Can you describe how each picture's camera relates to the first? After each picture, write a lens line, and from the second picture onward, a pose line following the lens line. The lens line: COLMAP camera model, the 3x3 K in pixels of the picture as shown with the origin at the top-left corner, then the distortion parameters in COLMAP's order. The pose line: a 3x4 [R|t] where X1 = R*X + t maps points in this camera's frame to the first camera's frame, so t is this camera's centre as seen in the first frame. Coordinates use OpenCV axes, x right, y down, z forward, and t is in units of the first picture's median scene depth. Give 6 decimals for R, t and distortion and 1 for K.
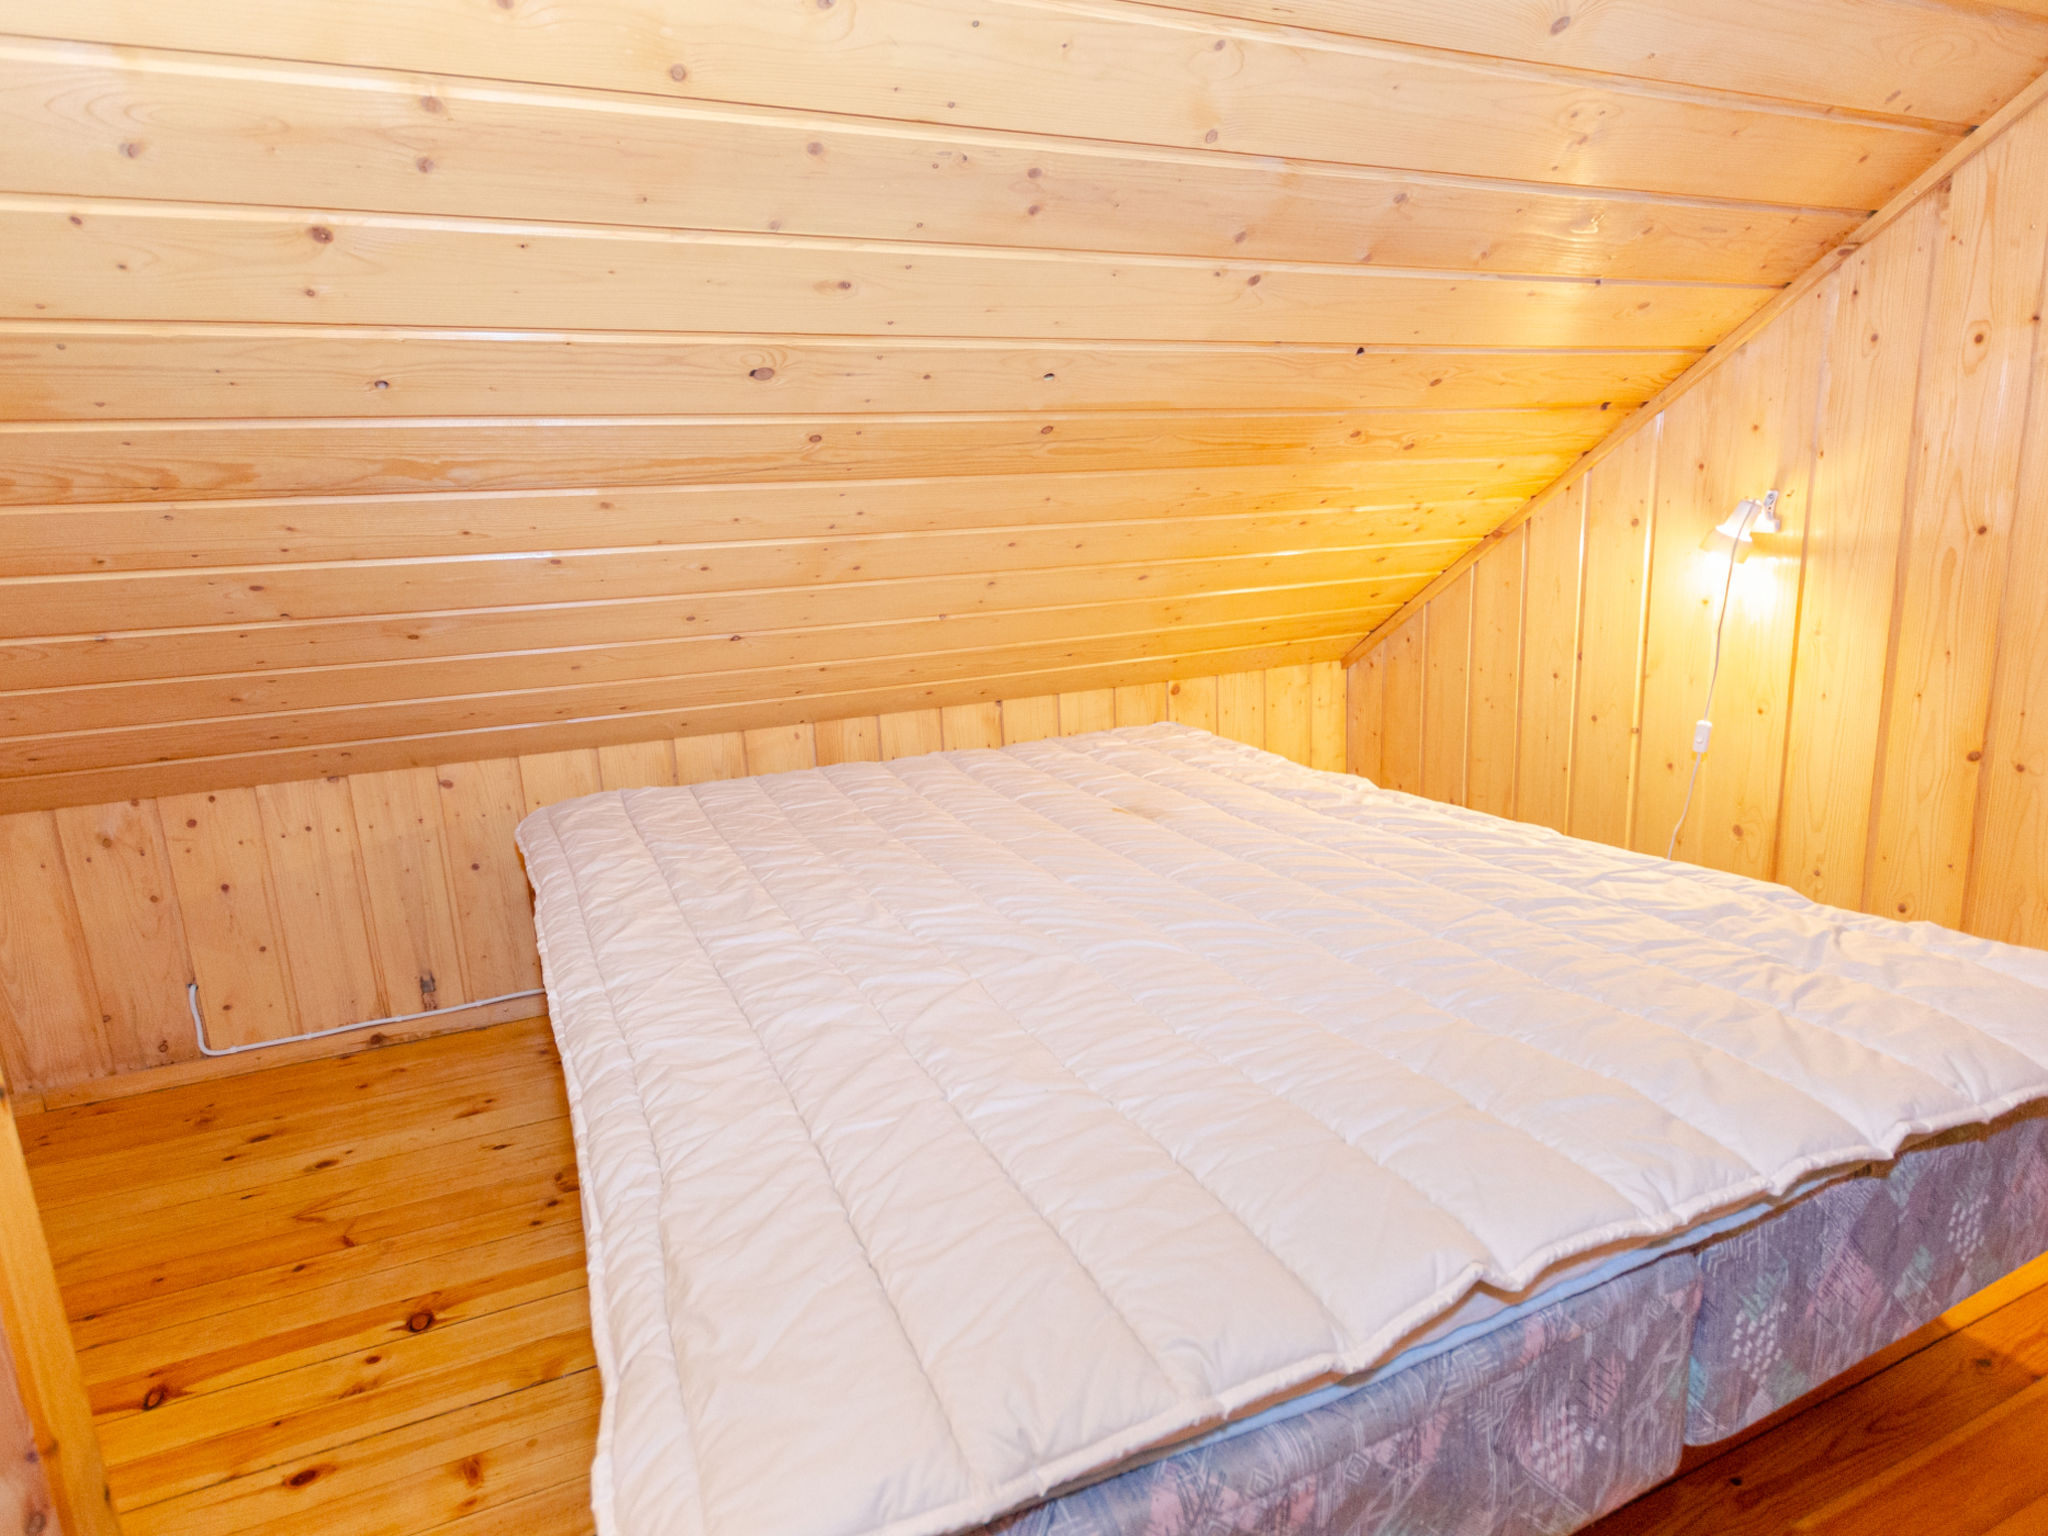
lens RADIAL K [[1082.4, 0, 1072.3], [0, 1082.4, 767.4], [0, 0, 1]] dist [0.020154, -0.013696]
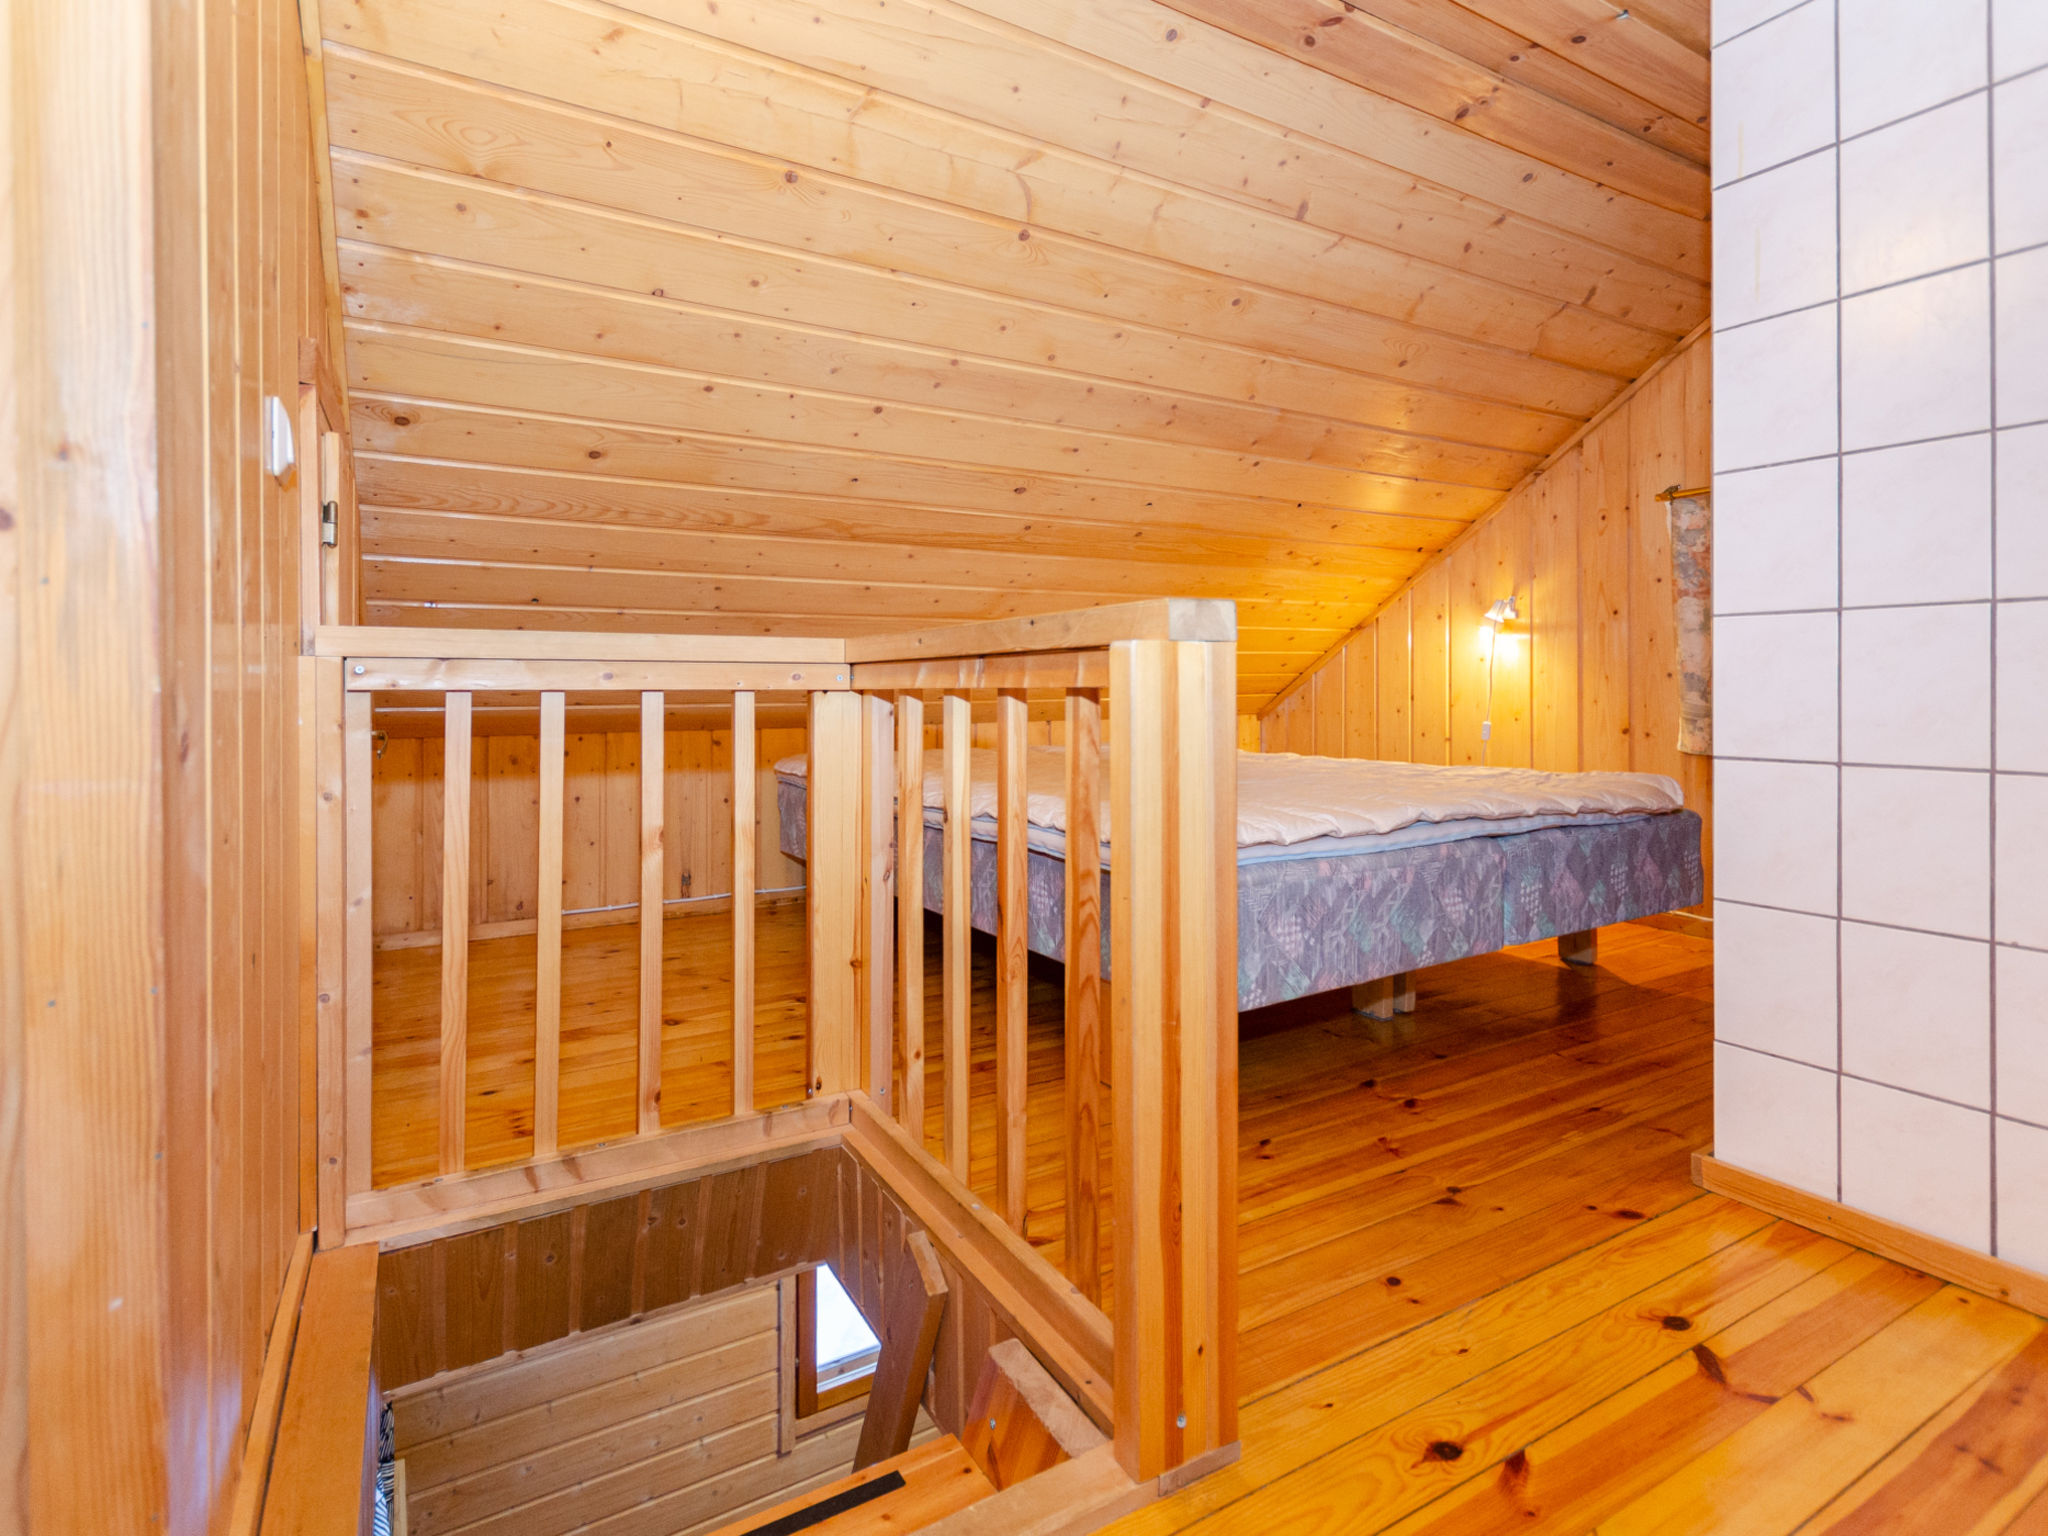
lens RADIAL K [[1021.7, 0, 1045.1], [0, 1021.7, 718.0], [0, 0, 1]] dist [0.014088, 0.000209]
pose [[0.991860, 0.036170, 0.122085, -0.369063], [-0.010500, 0.978773, -0.204677, 0.338686], [-0.126897, 0.201730, 0.971186, -0.579952]]
